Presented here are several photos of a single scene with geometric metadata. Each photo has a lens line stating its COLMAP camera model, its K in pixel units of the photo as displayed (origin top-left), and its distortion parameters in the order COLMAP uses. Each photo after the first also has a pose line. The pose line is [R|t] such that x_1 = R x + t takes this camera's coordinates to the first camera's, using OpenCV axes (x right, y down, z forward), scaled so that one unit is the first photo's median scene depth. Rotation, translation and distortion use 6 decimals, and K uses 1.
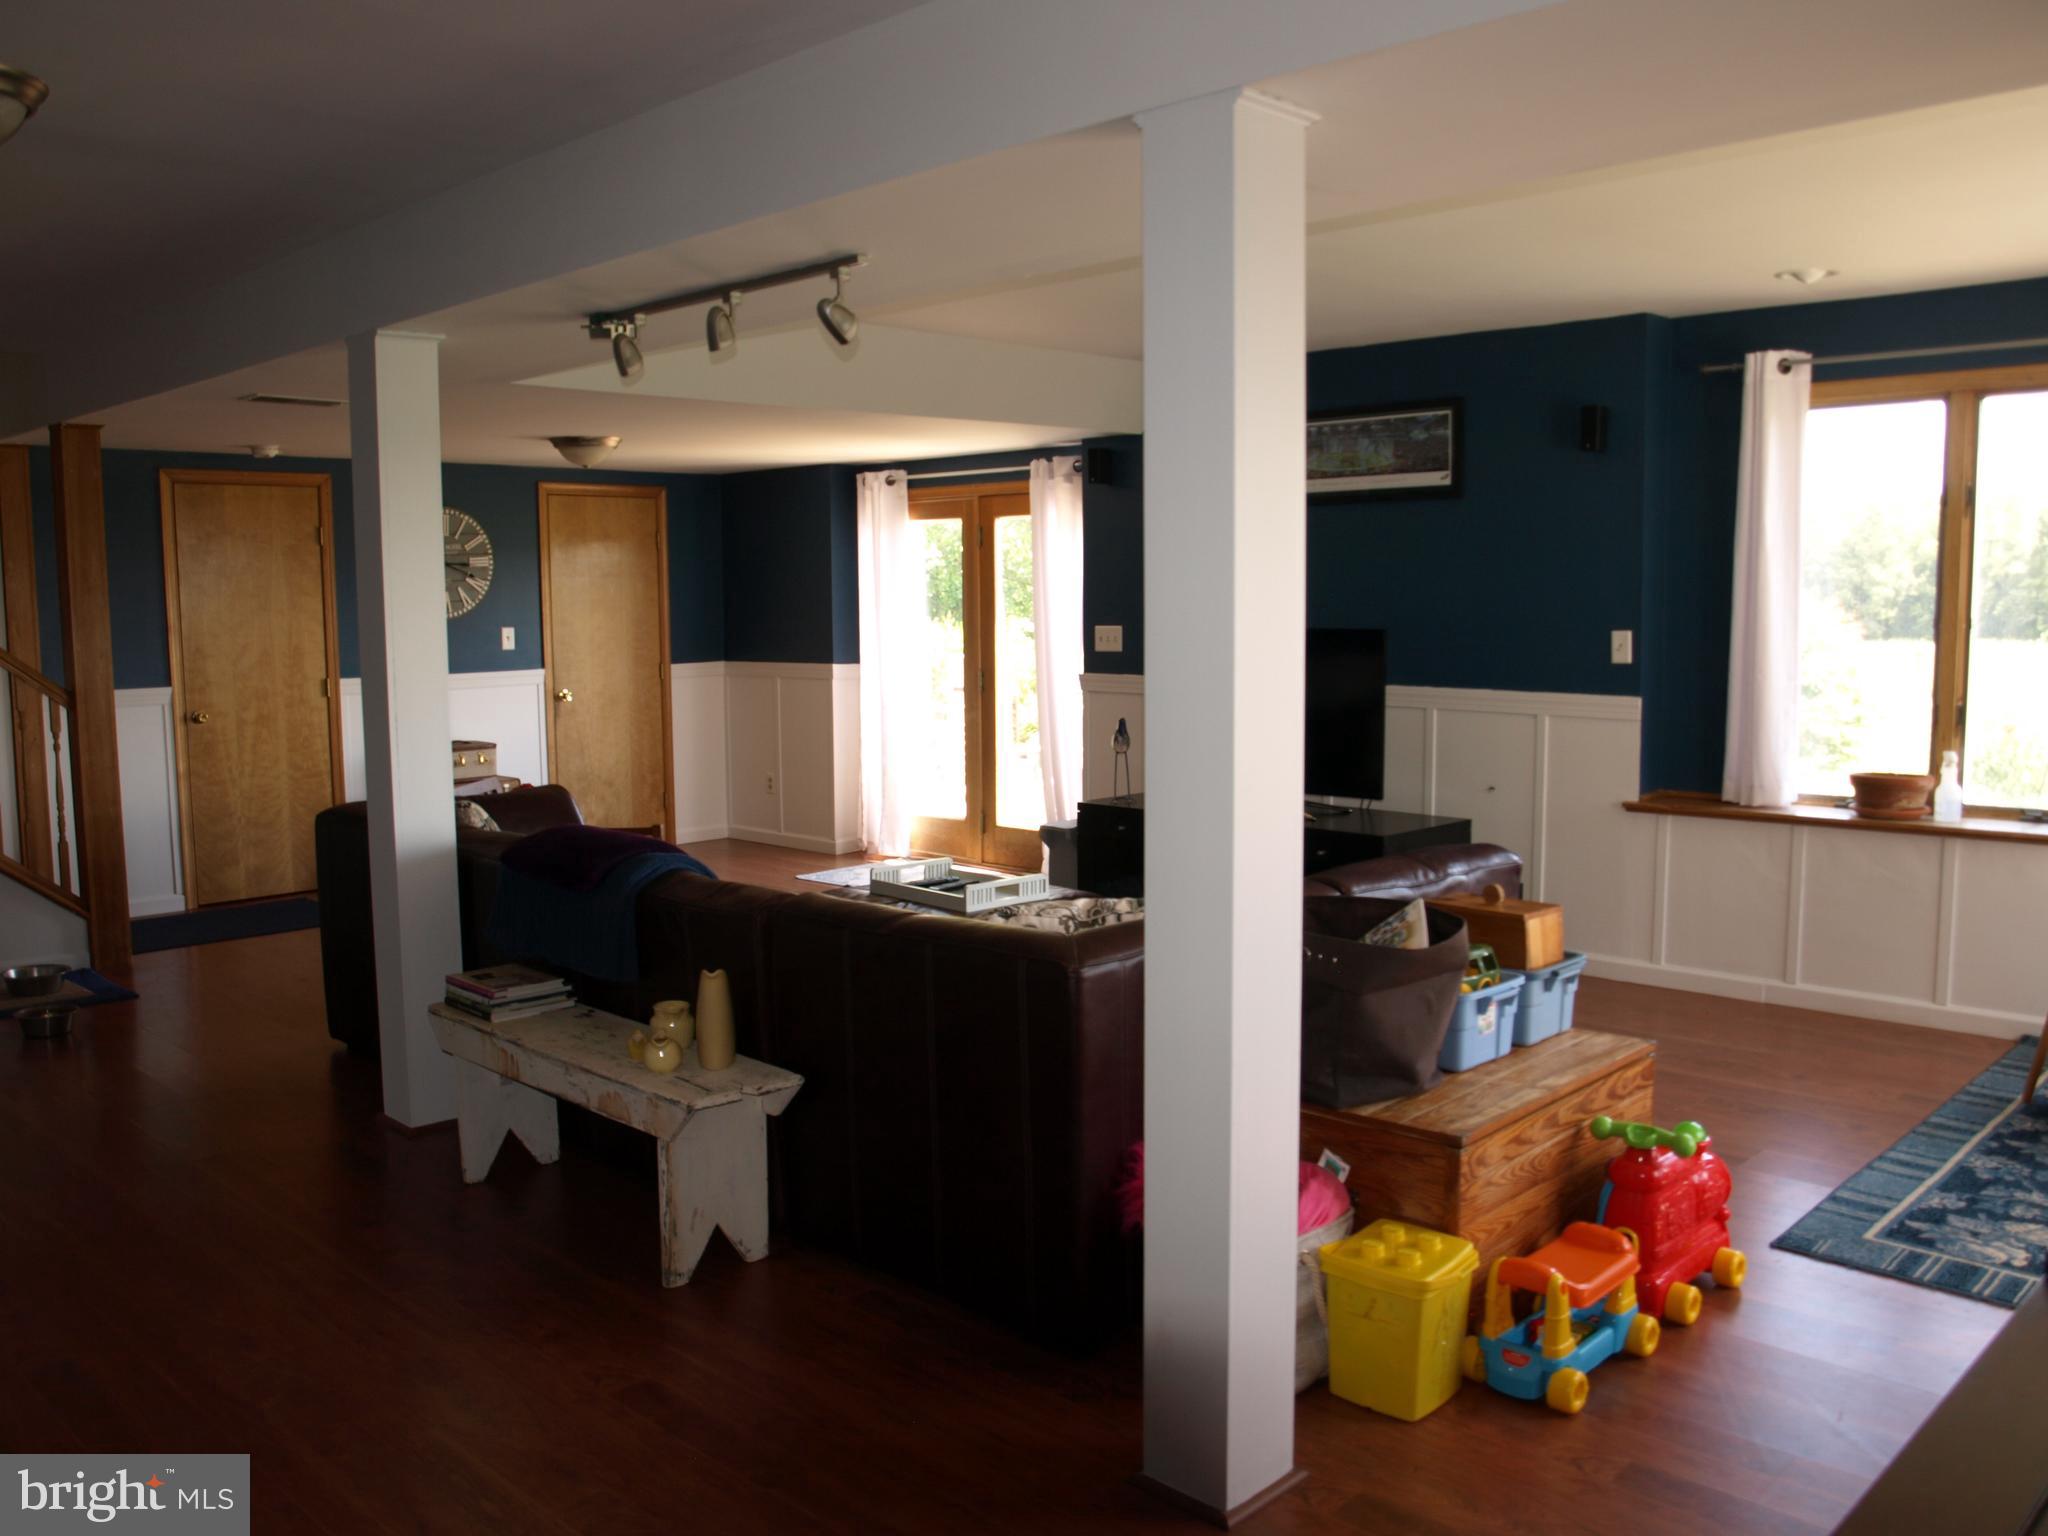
lens RADIAL K [[1691.6, 0, 1024.0], [0, 1691.6, 768.0], [0, 0, 1]] dist [-0.159368, -0.001393]
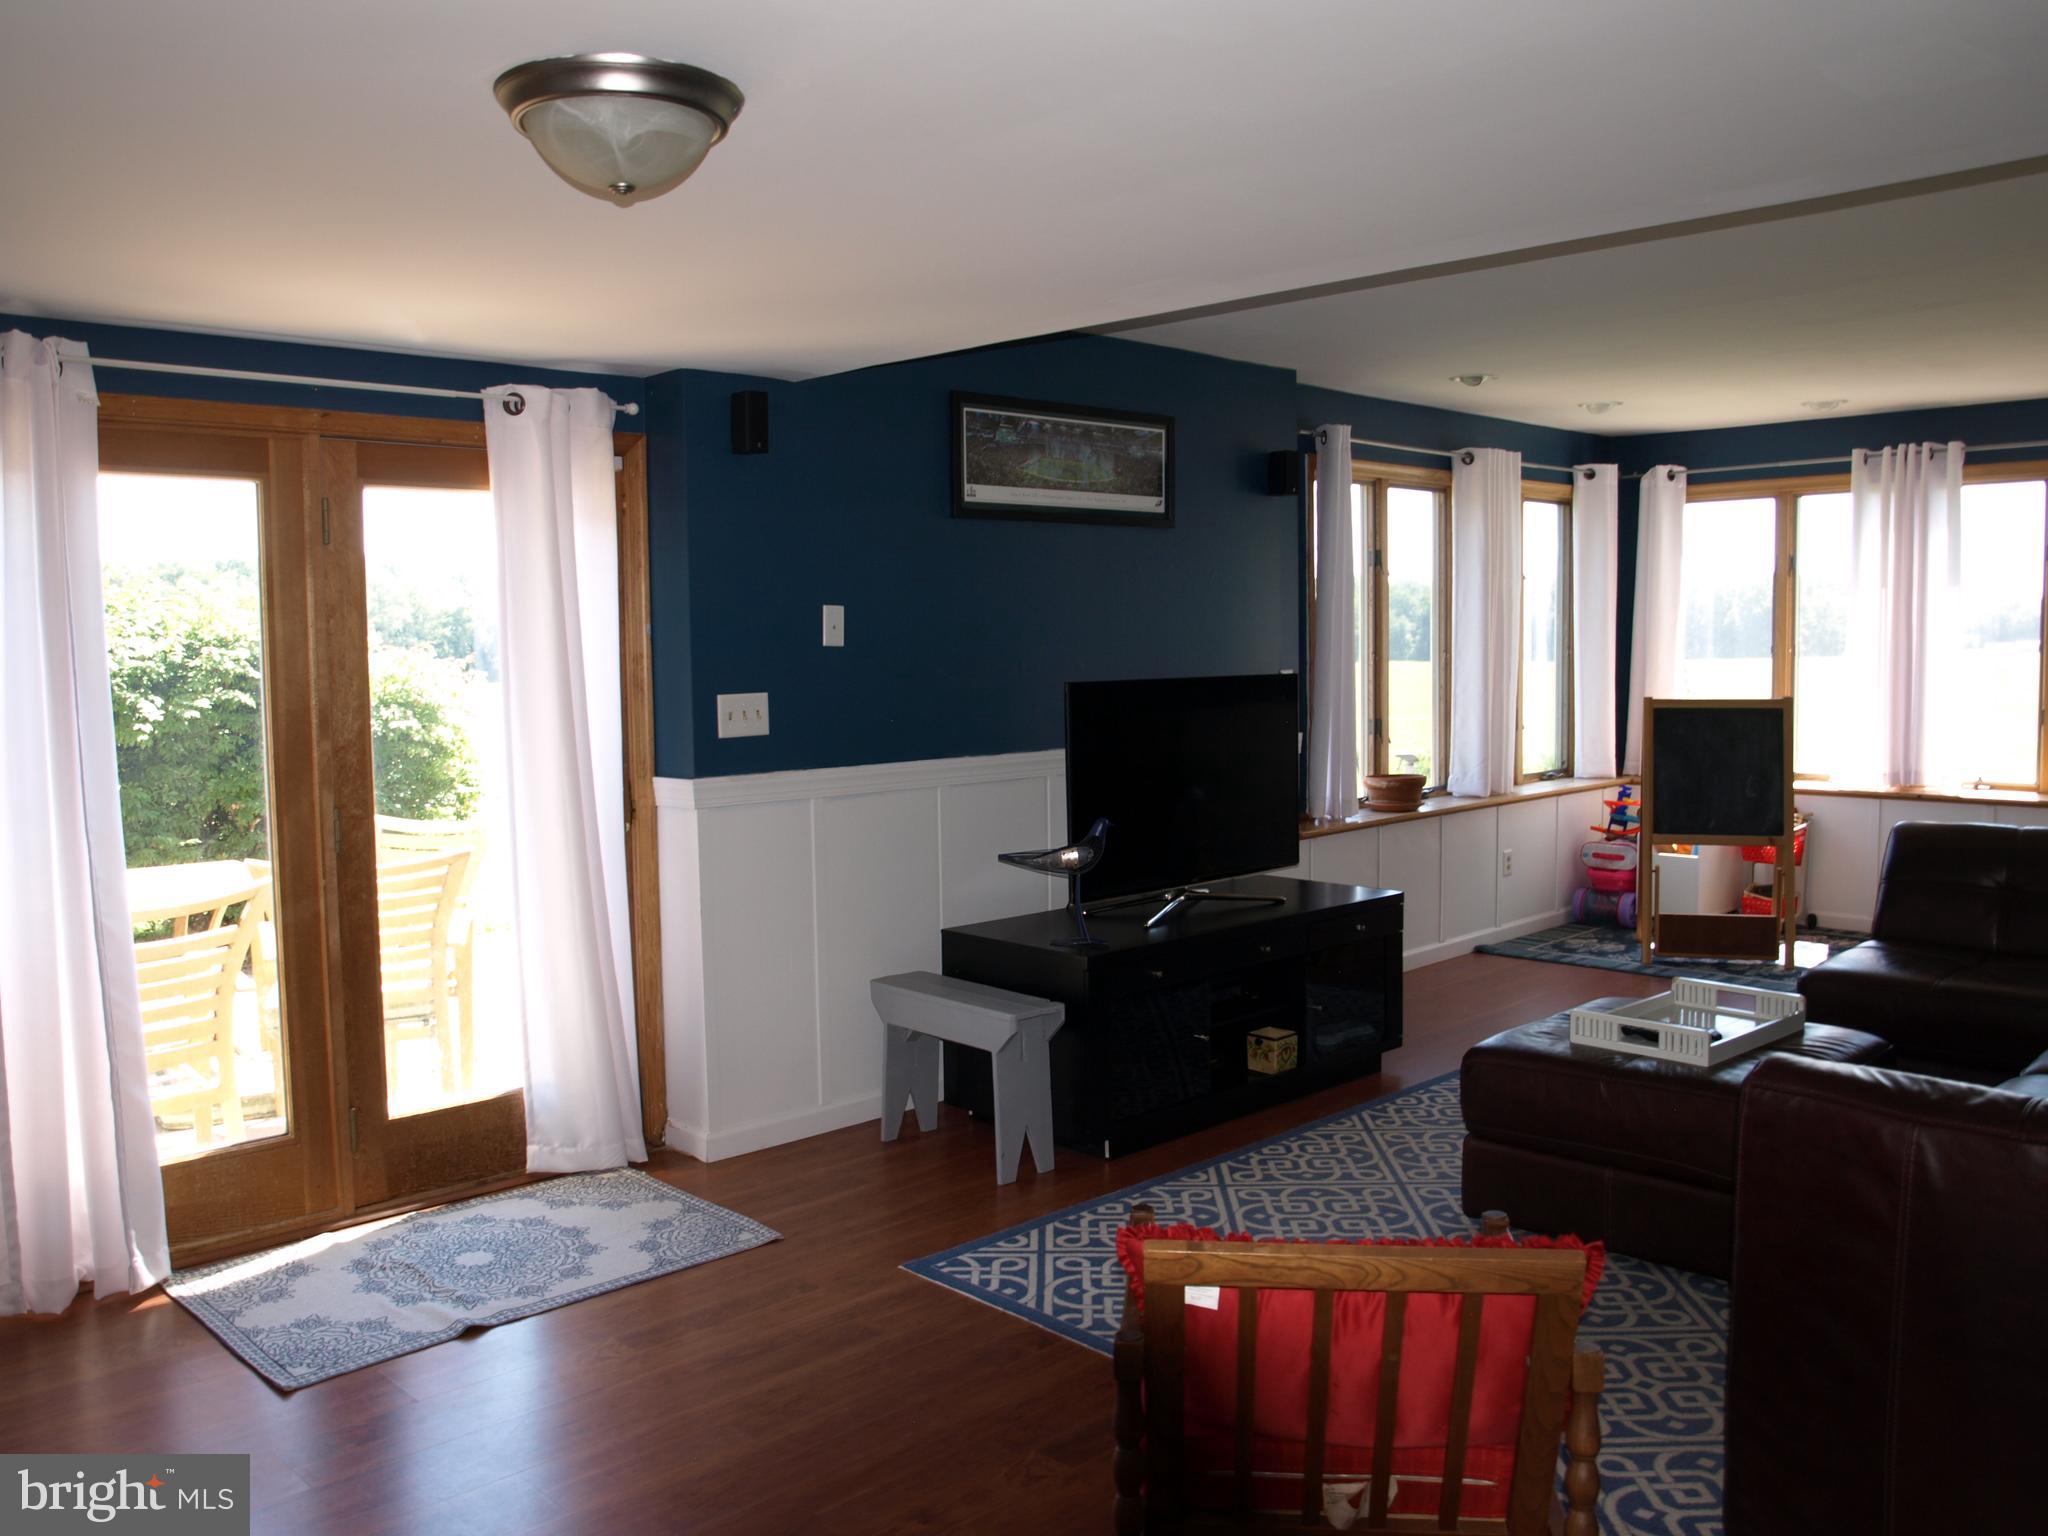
lens RADIAL K [[1678.6, 0, 1015.9], [0, 1678.6, 764.5], [0, 0, 1]] dist [-0.082334, 0.014678]
pose [[0.018705, -0.063953, 0.997778, -0.647783], [0.116850, 0.991253, 0.061345, -0.100373], [-0.992973, 0.115443, 0.026014, 1.068919]]
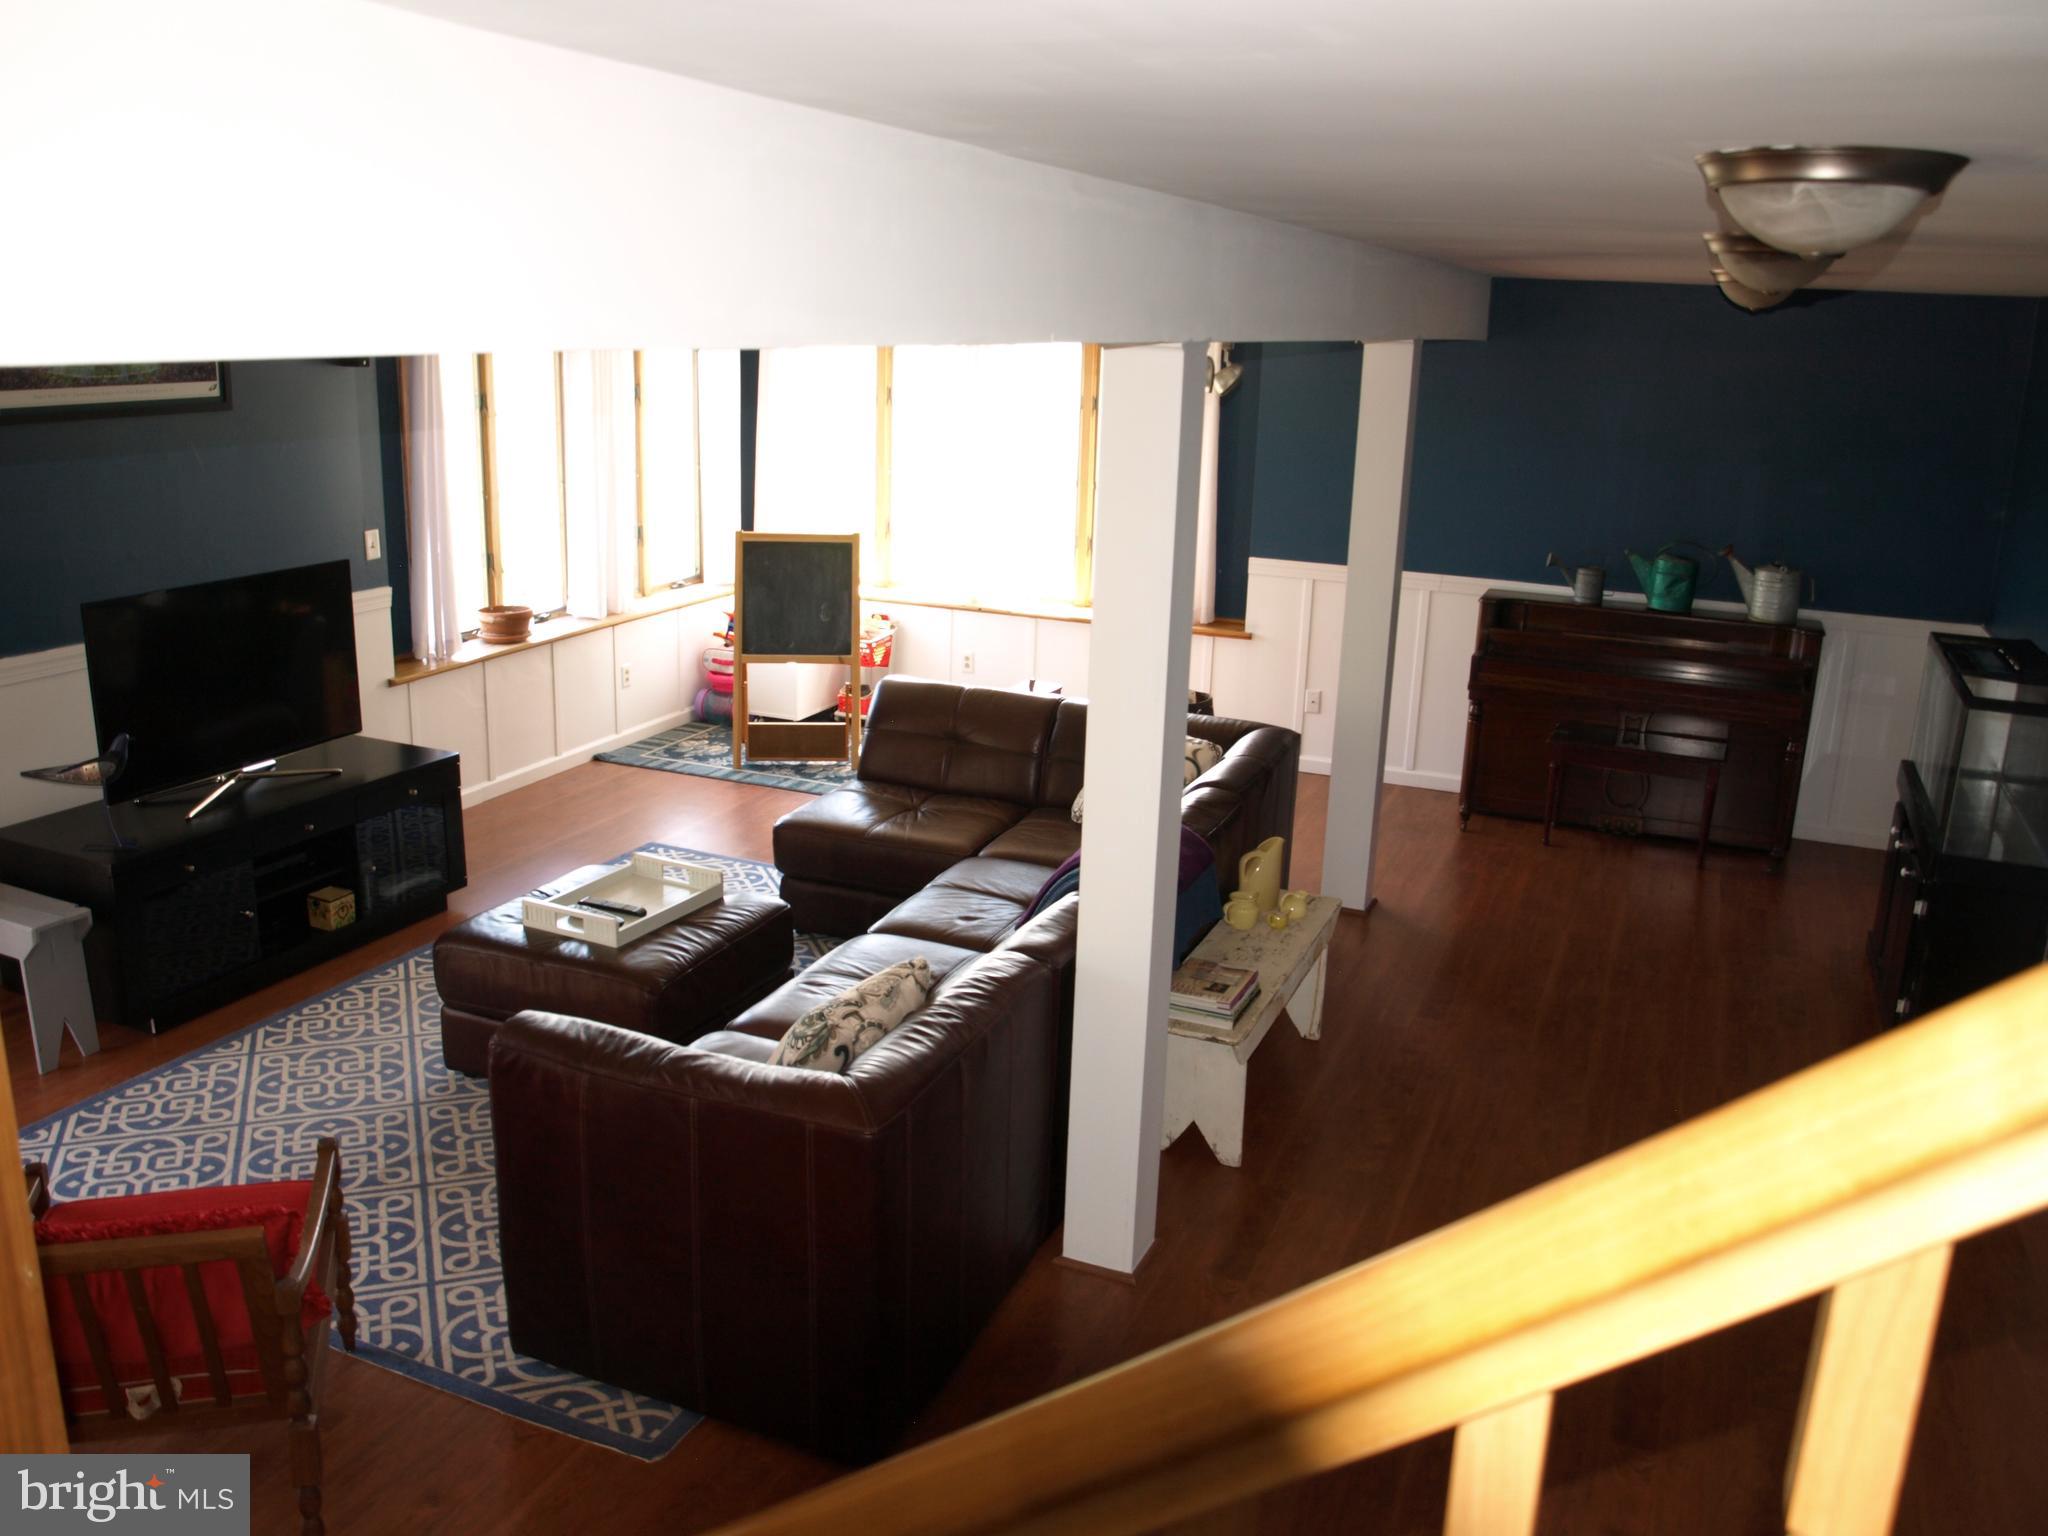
lens RADIAL K [[1678.6, 0, 1015.9], [0, 1678.6, 764.5], [0, 0, 1]] dist [-0.082334, 0.014678]
pose [[-0.365753, -0.238706, 0.899580, -0.770973], [0.074516, 0.955937, 0.283957, -0.199682], [-0.927724, 0.170891, -0.331849, 0.925279]]
